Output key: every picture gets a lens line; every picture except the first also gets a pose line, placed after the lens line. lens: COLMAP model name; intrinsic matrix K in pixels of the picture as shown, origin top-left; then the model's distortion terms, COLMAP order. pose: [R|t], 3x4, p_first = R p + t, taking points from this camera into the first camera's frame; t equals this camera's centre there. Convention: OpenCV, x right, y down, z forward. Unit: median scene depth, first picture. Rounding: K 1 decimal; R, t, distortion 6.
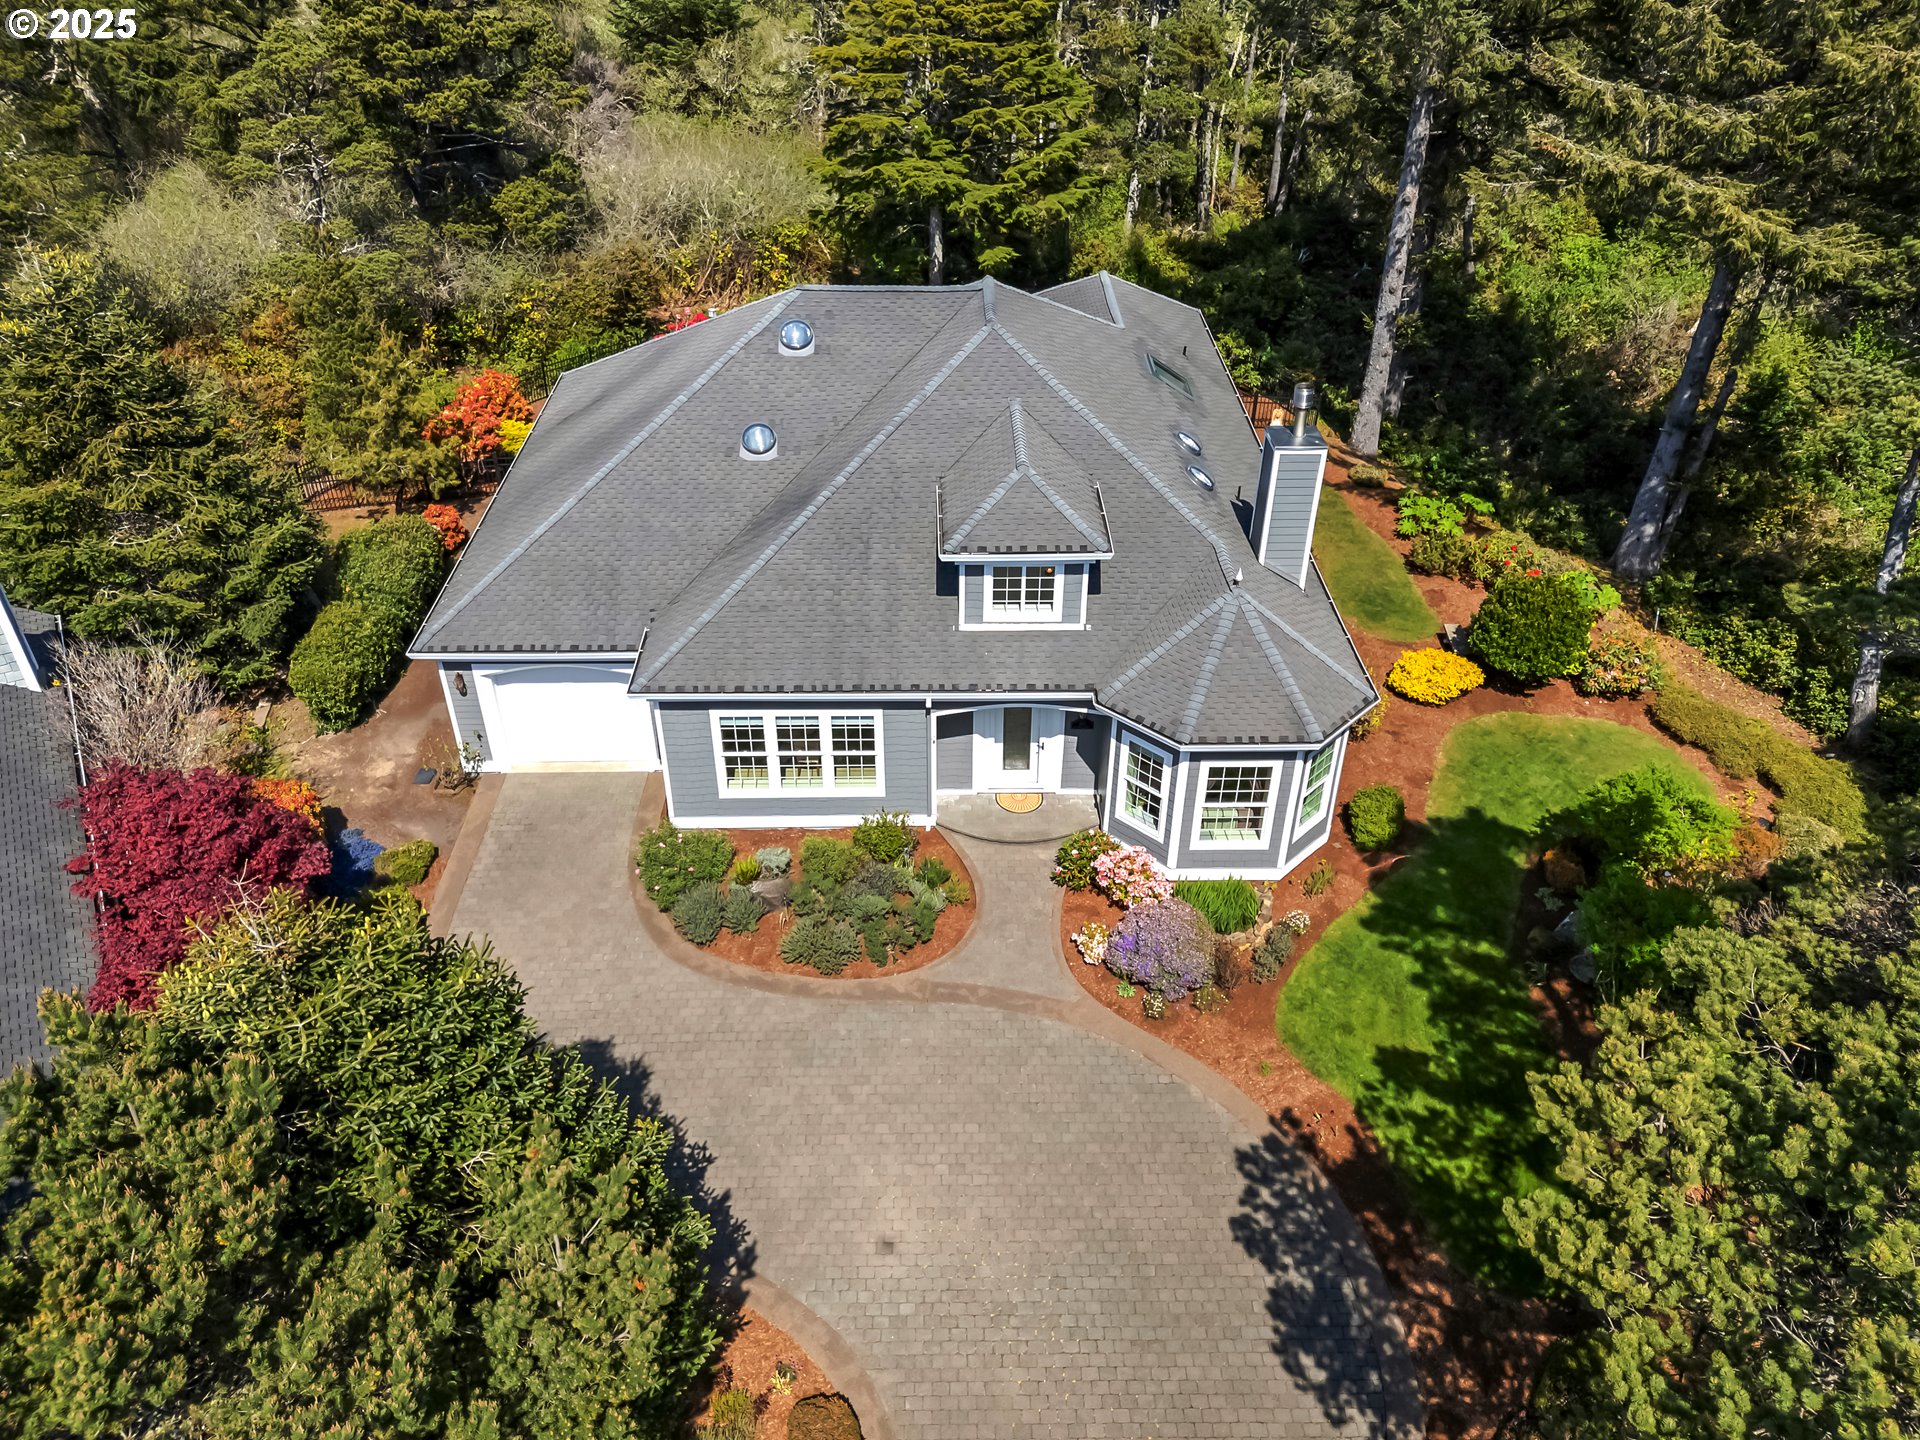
lens RADIAL K [[1397.9, 0, 921.1], [0, 1397.9, 717.7], [0, 0, 1]] dist [0.101734, -0.222333]
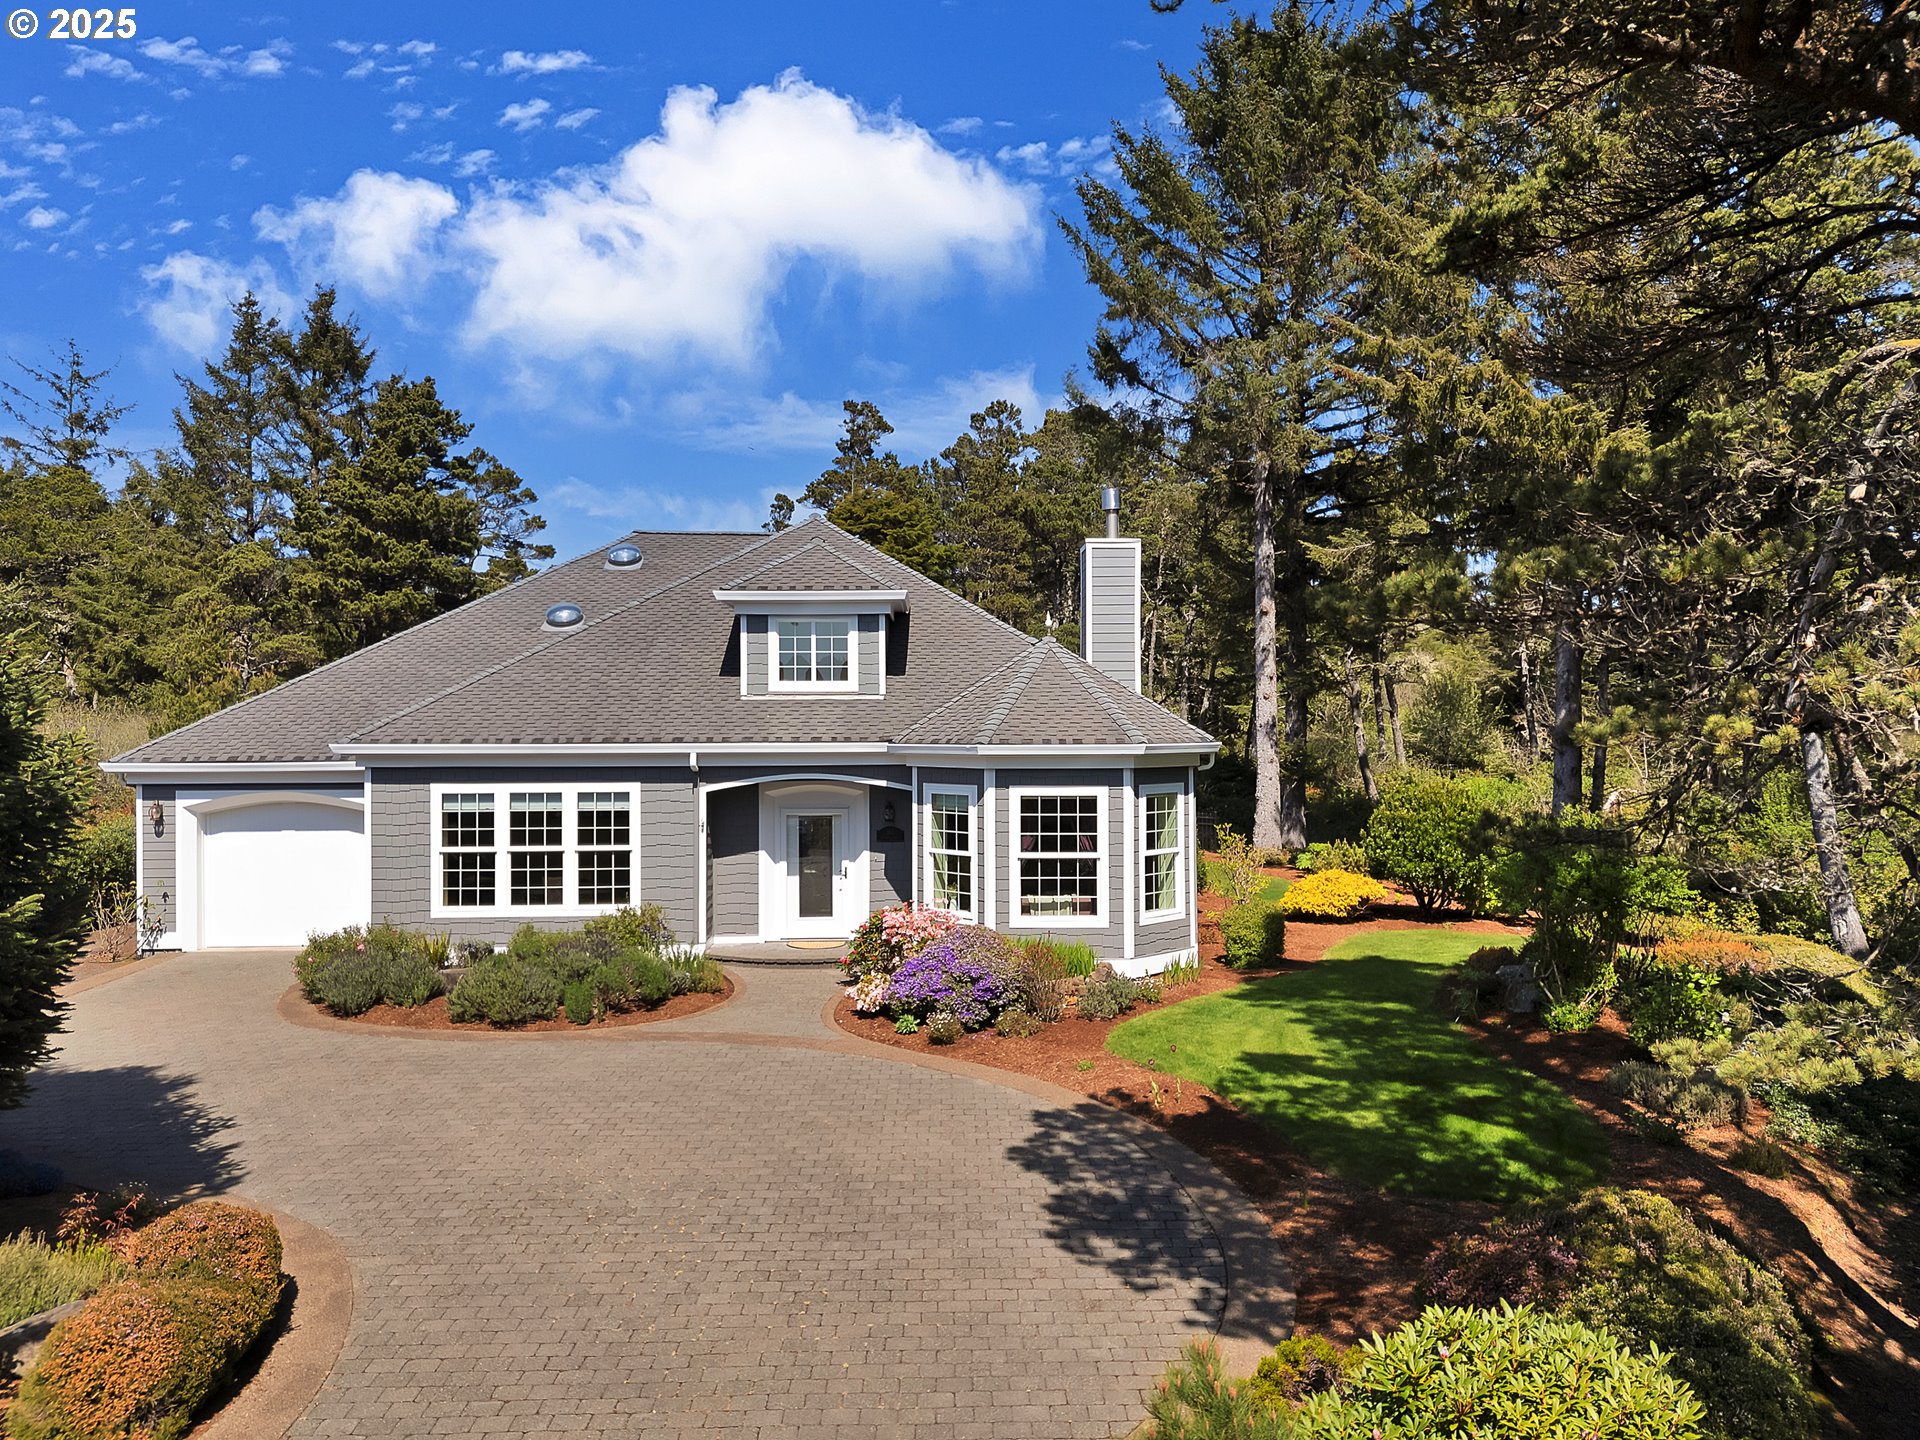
lens RADIAL K [[1416.7, 0, 960.0], [0, 1416.7, 720.0], [0, 0, 1]] dist [0.000127, -0.000567]
pose [[0.999709, 0.010963, 0.021471, 0.149433], [0.003189, 0.822646, -0.568545, 0.460088], [-0.023896, 0.568448, 0.822372, 0.292638]]
